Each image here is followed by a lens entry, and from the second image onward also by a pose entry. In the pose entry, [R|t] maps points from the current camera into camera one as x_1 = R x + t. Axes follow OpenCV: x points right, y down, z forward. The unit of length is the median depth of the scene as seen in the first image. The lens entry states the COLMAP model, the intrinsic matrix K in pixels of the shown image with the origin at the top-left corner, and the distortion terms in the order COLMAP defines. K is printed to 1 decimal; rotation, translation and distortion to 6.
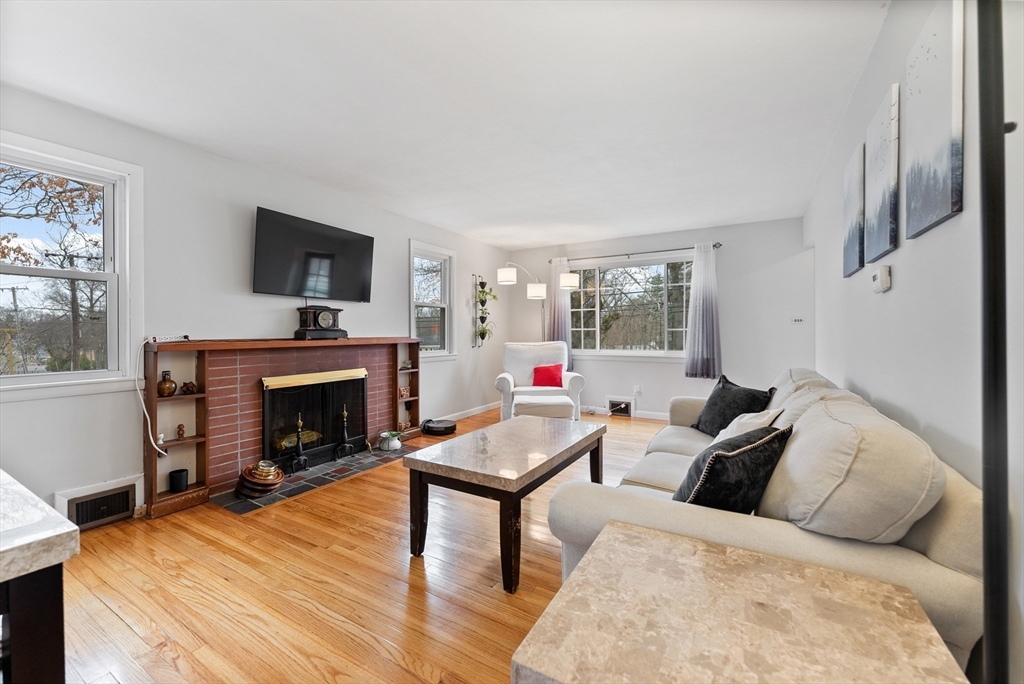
lens RADIAL K [[413.9, 0, 509.4], [0, 413.9, 337.1], [0, 0, 1]] dist [0.001163, 0.000053]
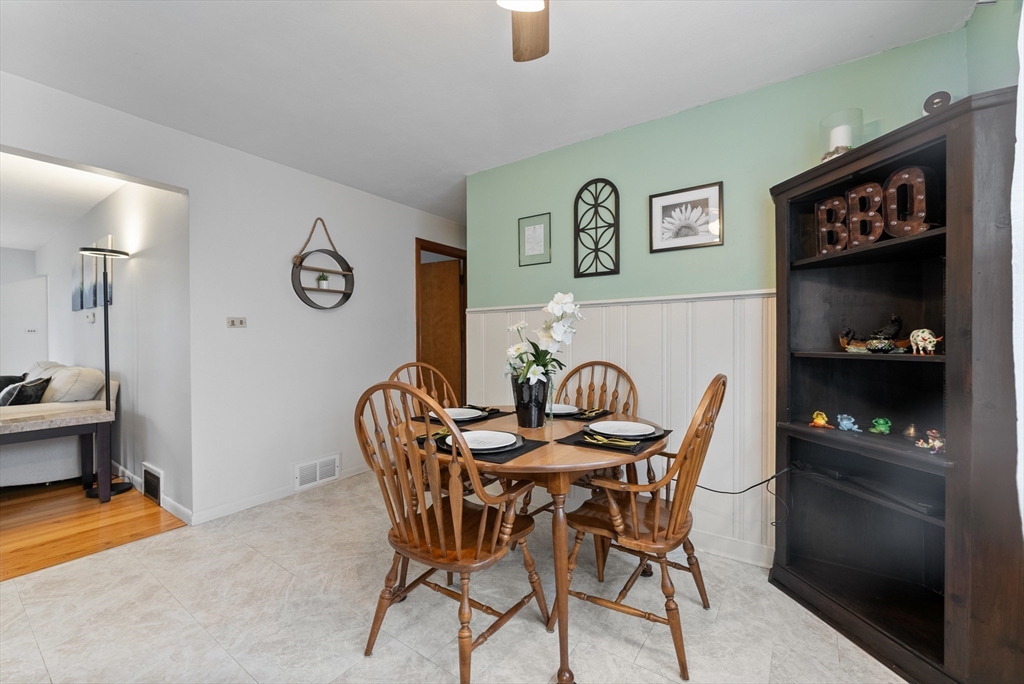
lens RADIAL K [[415.5, 0, 512.0], [0, 415.5, 342.0], [0, 0, 1]] dist [-0.003903, -0.000389]
pose [[0.072512, -0.003525, 0.997361, -0.761485], [0.007698, 0.999966, 0.002975, 0.005907], [-0.997338, 0.007462, 0.072536, -0.931534]]
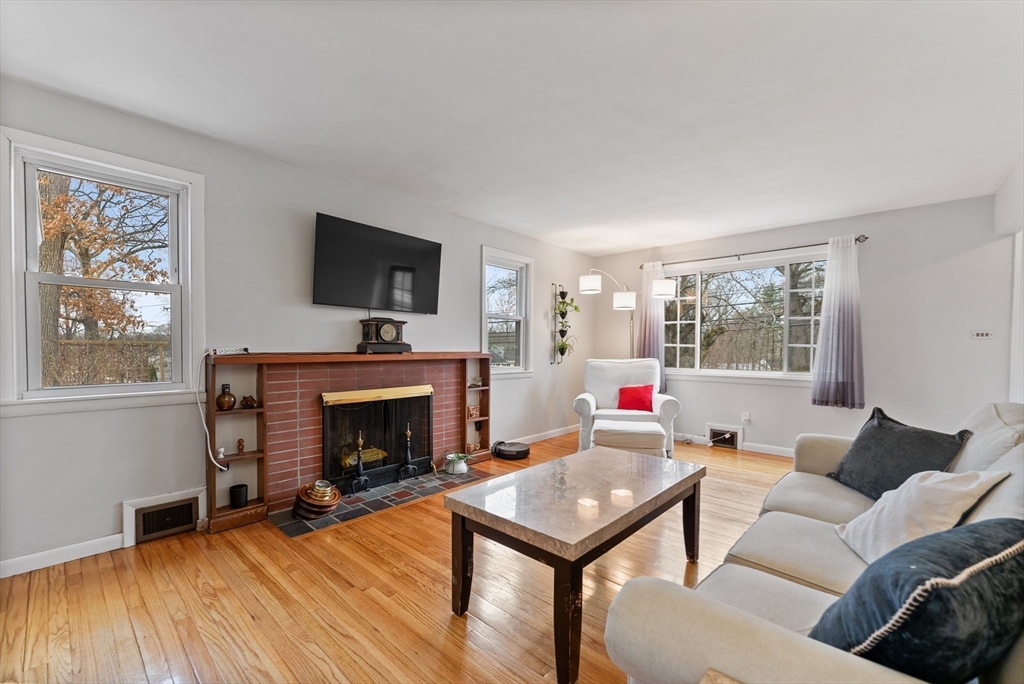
lens RADIAL K [[418.1, 0, 517.2], [0, 418.1, 362.7], [0, 0, 1]] dist [-0.004470, -0.000418]
pose [[0.980380, 0.014477, -0.196584, 0.035342], [-0.009723, 0.999637, 0.025126, -0.000432], [0.196877, -0.022721, 0.980165, 0.153773]]
